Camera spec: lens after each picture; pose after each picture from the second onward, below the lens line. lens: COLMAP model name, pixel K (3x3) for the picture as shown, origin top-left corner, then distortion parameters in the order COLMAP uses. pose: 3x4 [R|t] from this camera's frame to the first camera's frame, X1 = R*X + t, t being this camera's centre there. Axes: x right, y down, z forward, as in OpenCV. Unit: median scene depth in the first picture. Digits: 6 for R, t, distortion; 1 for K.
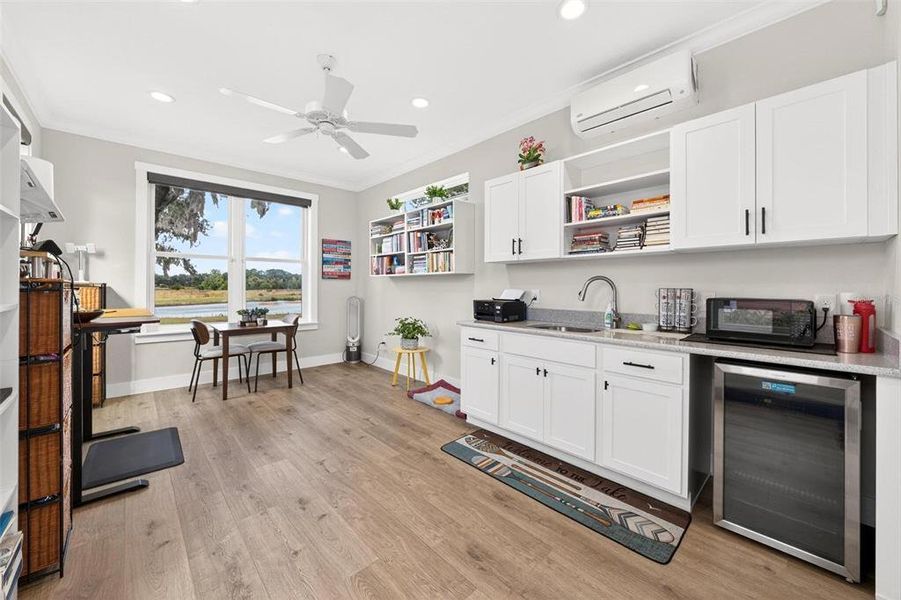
lens RADIAL K [[340.2, 0, 449.5], [0, 340.2, 287.9], [0, 0, 1]] dist [-0.008445, 0.000395]
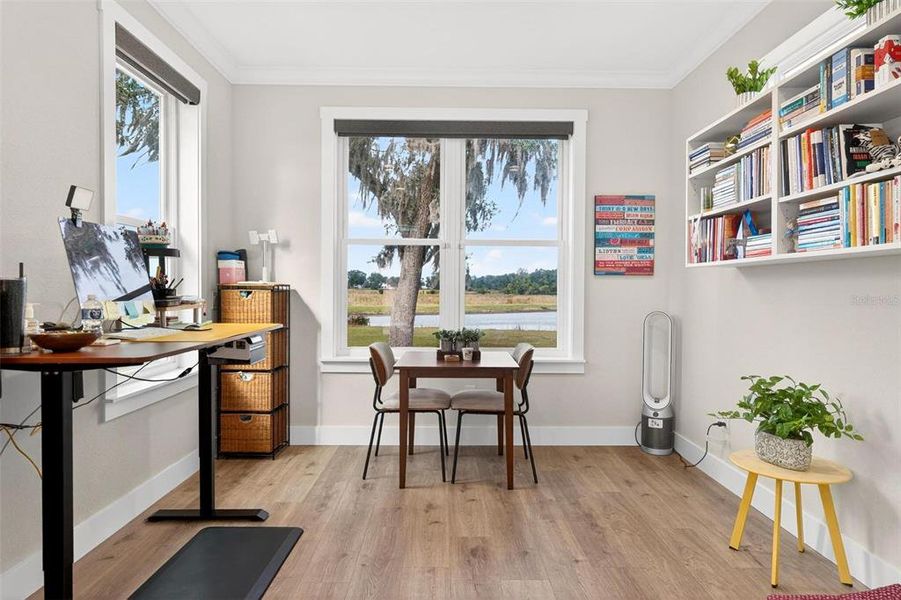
lens RADIAL K [[534.0, 0, 452.0], [0, 534.0, 297.5], [0, 0, 1]] dist [0.004380, -0.001621]
pose [[0.746029, 0.011893, -0.665807, -0.003726], [-0.005547, 0.999917, 0.011646, -0.001393], [0.665890, -0.004995, 0.746033, 0.333382]]
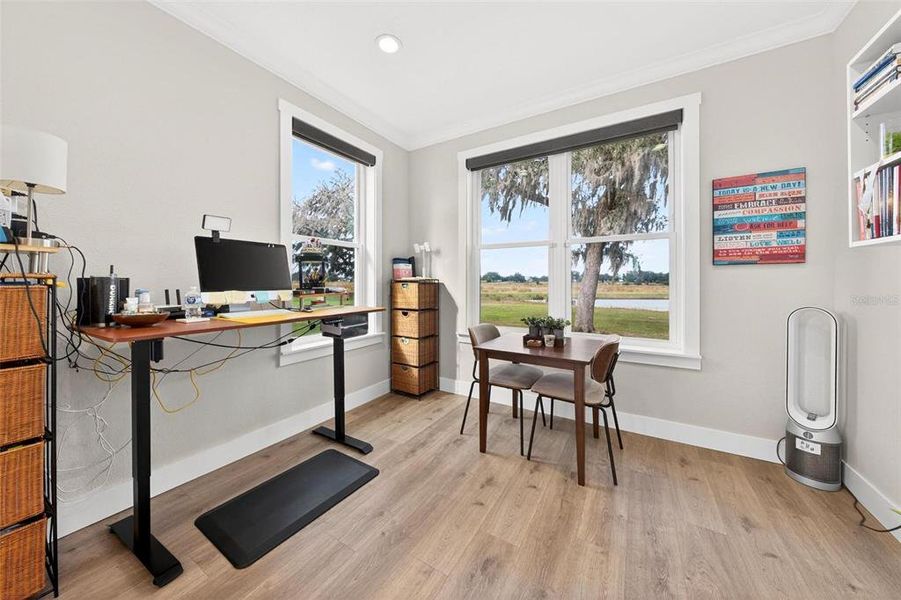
lens RADIAL K [[312.5, 0, 443.5], [0, 312.5, 282.0], [0, 0, 1]] dist [-0.004795, 0.000090]
pose [[0.274615, -0.002701, -0.961551, -0.078665], [-0.001091, 0.999995, -0.003121, -0.002062], [0.961554, 0.001906, 0.274610, 0.653599]]
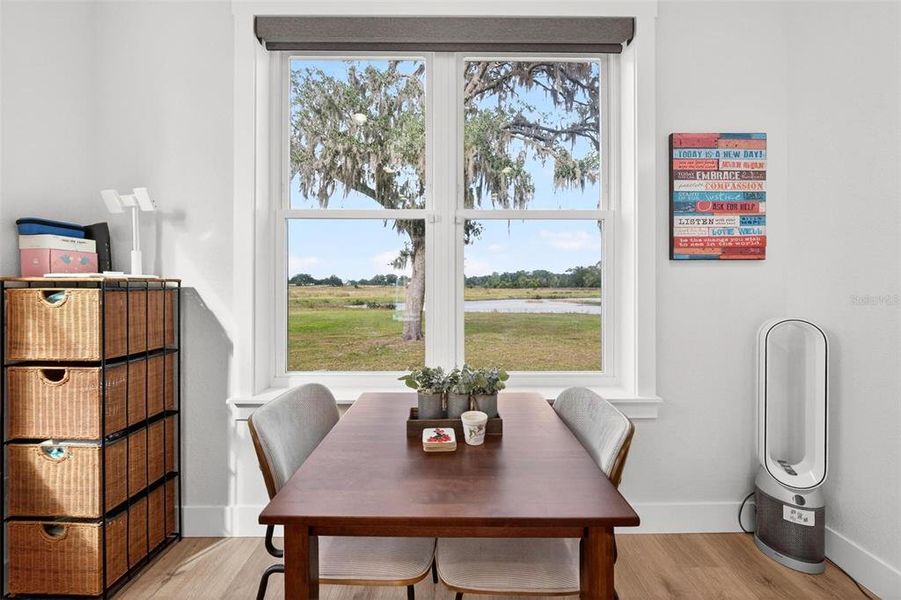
lens RADIAL K [[340.2, 0, 456.5], [0, 340.2, 284.3], [0, 0, 1]] dist [-0.008445, 0.000395]
pose [[0.755071, -0.005927, -0.655616, -0.396150], [0.001785, 0.999974, -0.006983, -0.002855], [0.655641, 0.004103, 0.755062, 0.786836]]
